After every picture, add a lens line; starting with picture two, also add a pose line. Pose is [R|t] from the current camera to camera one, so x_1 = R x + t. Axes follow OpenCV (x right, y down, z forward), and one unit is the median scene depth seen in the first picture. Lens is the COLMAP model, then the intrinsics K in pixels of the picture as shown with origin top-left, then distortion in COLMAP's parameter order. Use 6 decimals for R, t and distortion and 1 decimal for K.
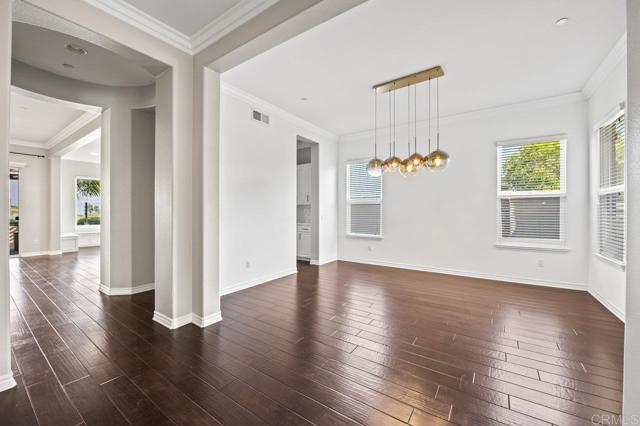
lens RADIAL K [[254.3, 0, 321.8], [0, 254.3, 211.4], [0, 0, 1]] dist [-0.008734, -0.001043]
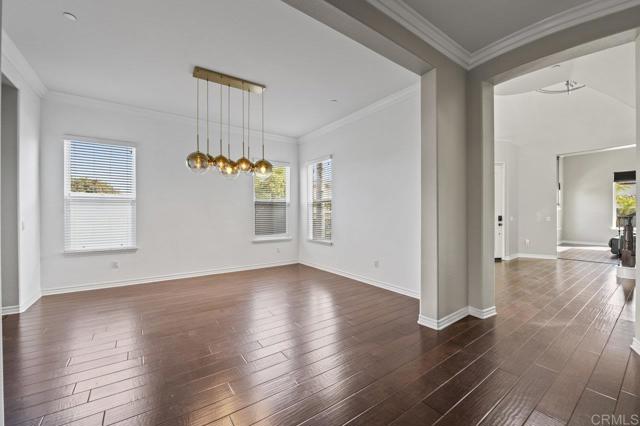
lens RADIAL K [[254.3, 0, 321.0], [0, 254.3, 214.0], [0, 0, 1]] dist [-0.008734, -0.001043]
pose [[0.346878, -0.002952, 0.937906, -0.362484], [0.003133, 0.999993, 0.001989, -0.001066], [-0.937905, 0.002248, 0.346885, 0.254395]]
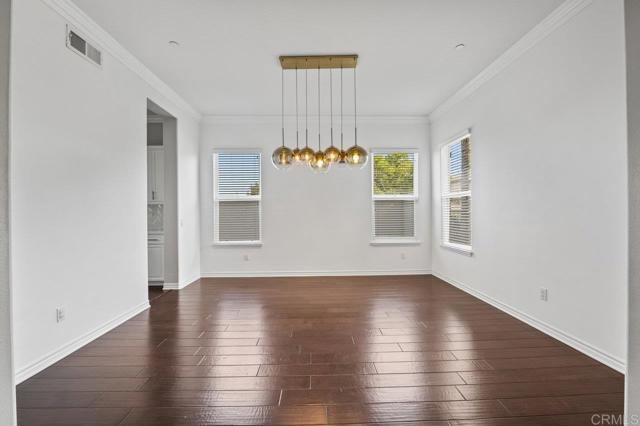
lens RADIAL K [[263.6, 0, 319.4], [0, 263.6, 212.6], [0, 0, 1]] dist [-0.002798, 0.000017]
pose [[0.814741, -0.008067, 0.579770, -0.146001], [0.010973, 0.999939, -0.001507, 0.000959], [-0.579722, 0.007589, 0.814779, 0.206607]]
